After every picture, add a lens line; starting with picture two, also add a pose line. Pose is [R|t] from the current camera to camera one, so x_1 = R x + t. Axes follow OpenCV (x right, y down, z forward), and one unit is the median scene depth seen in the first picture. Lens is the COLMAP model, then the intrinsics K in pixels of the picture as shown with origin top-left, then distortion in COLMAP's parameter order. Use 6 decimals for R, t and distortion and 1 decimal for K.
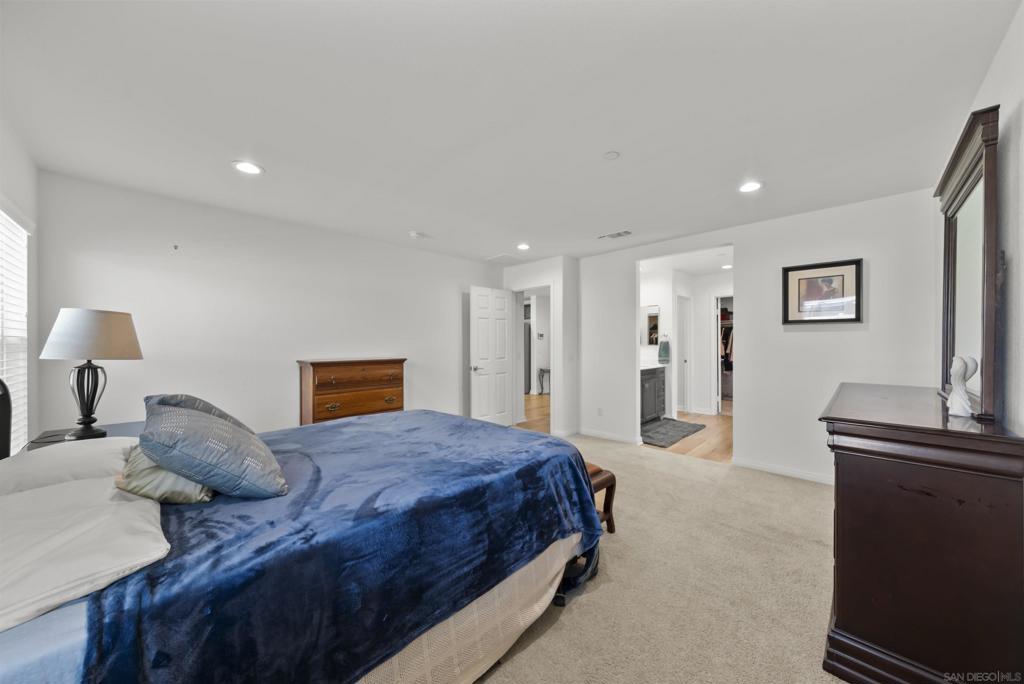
lens RADIAL K [[354.3, 0, 506.1], [0, 354.3, 344.5], [0, 0, 1]] dist [-0.002401, -0.000077]
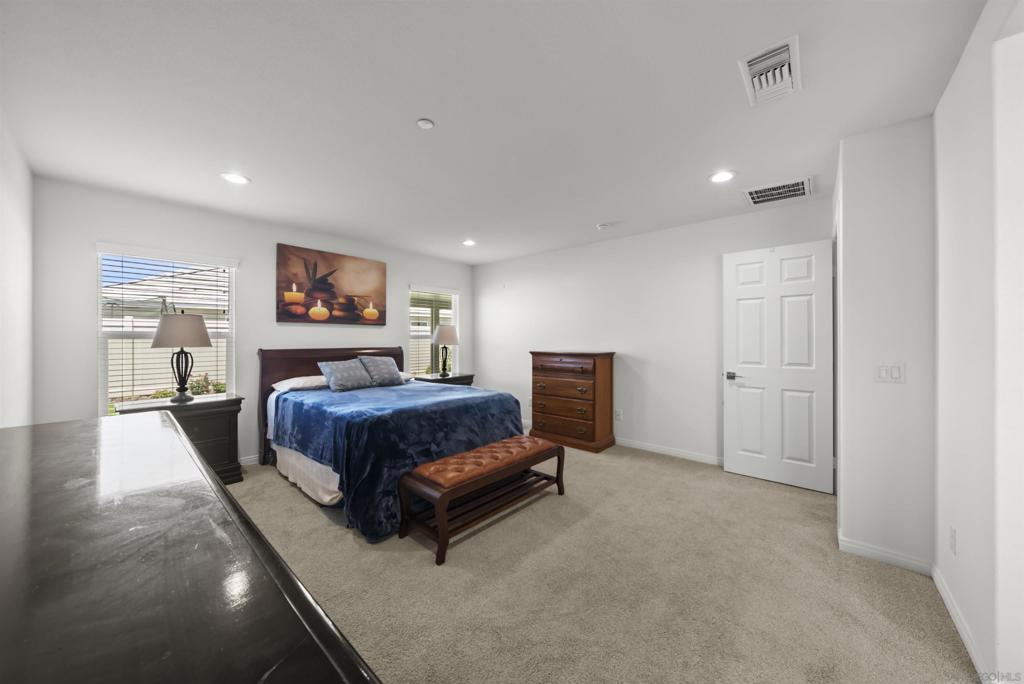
lens RADIAL K [[354.3, 0, 506.2], [0, 354.3, 339.3], [0, 0, 1]] dist [-0.002401, -0.000077]
pose [[0.066690, 0.004192, -0.997765, 0.466509], [-0.003314, 0.999987, 0.003980, -0.001251], [0.997768, 0.003042, 0.066703, 0.454759]]
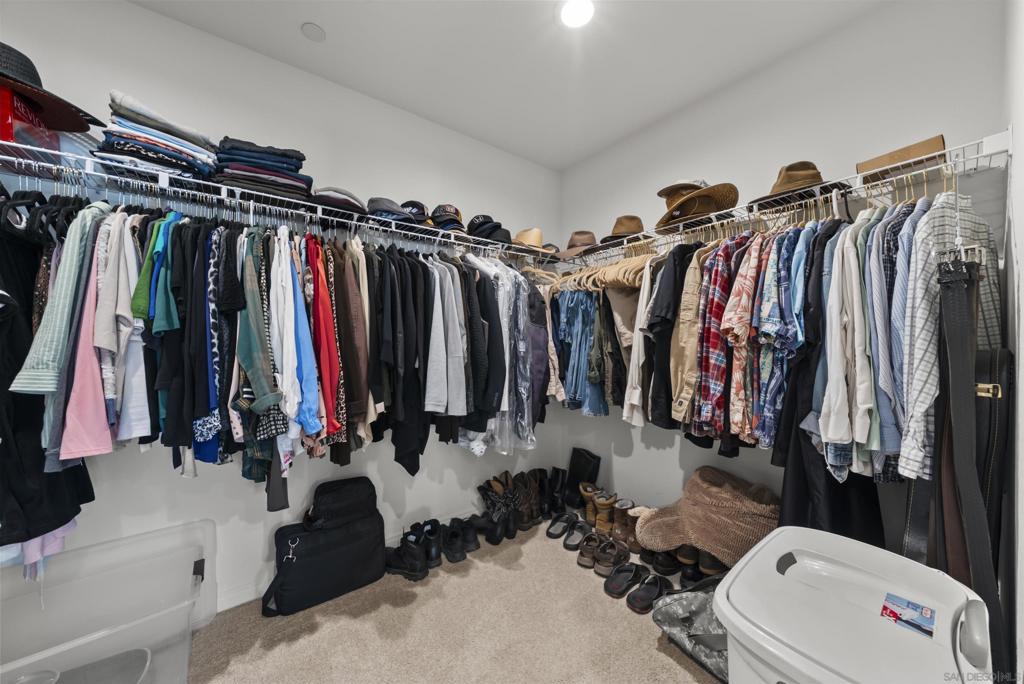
lens RADIAL K [[354.3, 0, 510.4], [0, 354.3, 342.1], [0, 0, 1]] dist [-0.002401, -0.000077]
pose [[0.139169, -0.007902, 0.990237, 0.675055], [0.007531, 0.999948, 0.006921, 0.008634], [-0.990240, 0.006494, 0.139221, 1.048901]]
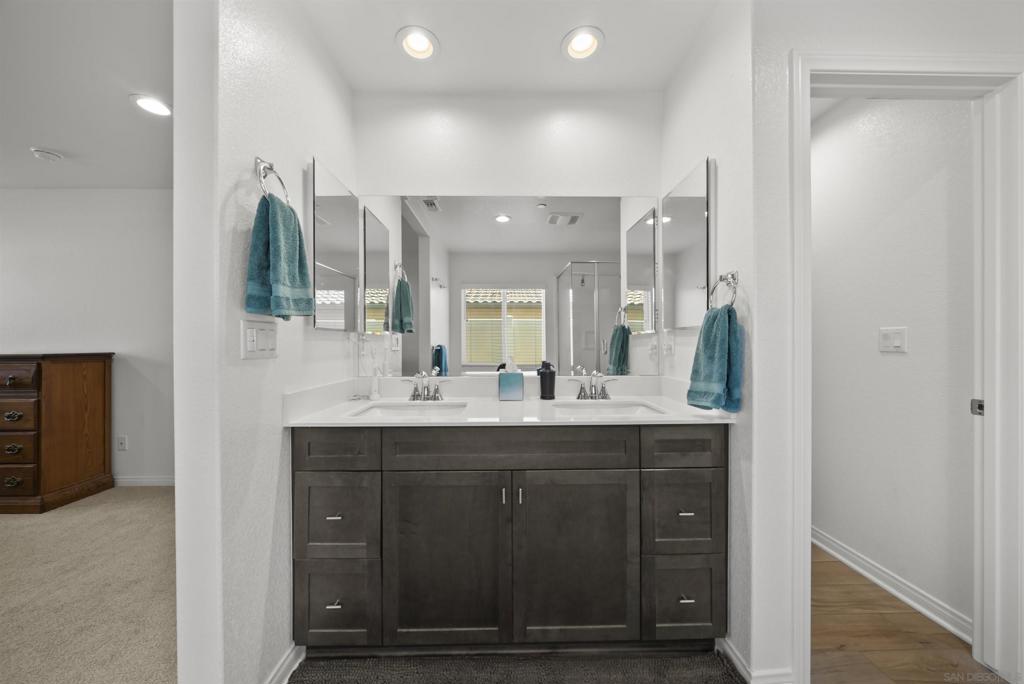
lens RADIAL K [[354.3, 0, 513.0], [0, 354.3, 344.5], [0, 0, 1]] dist [-0.002401, -0.000077]
pose [[0.721427, 0.002381, -0.692486, 0.503723], [-0.003017, 0.999995, 0.000295, 0.013585], [0.692484, 0.001876, 0.721431, 0.747614]]
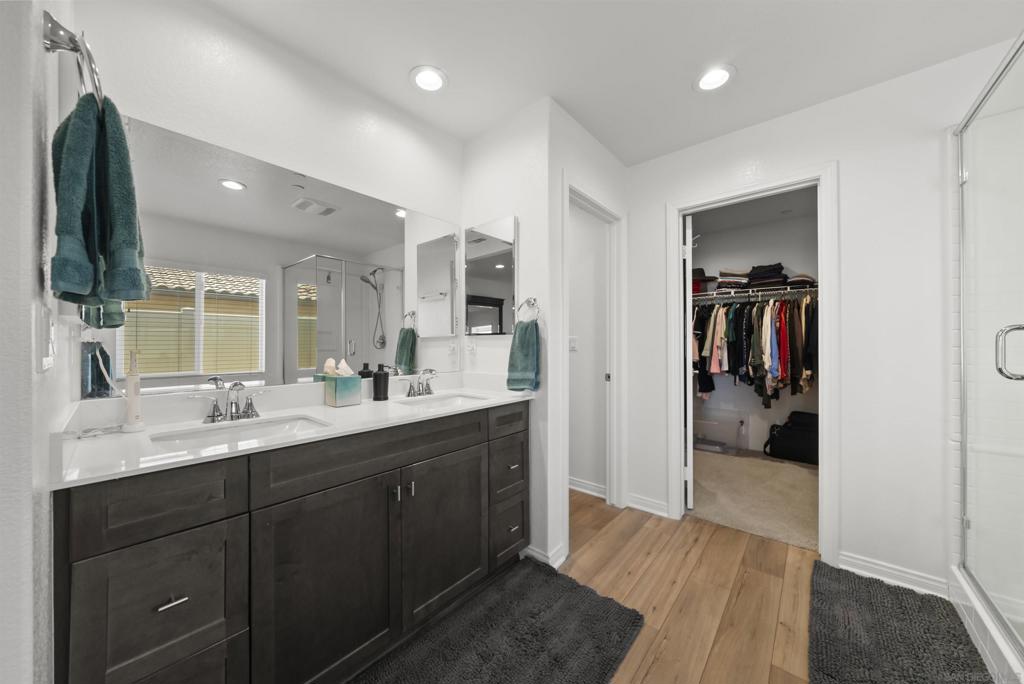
lens RADIAL K [[354.3, 0, 512.2], [0, 354.3, 344.0], [0, 0, 1]] dist [-0.002401, -0.000077]
pose [[0.996884, 0.002862, 0.078833, 0.405785], [-0.002190, 0.999960, -0.008617, 0.014081], [-0.078854, 0.008418, 0.996851, 0.673952]]
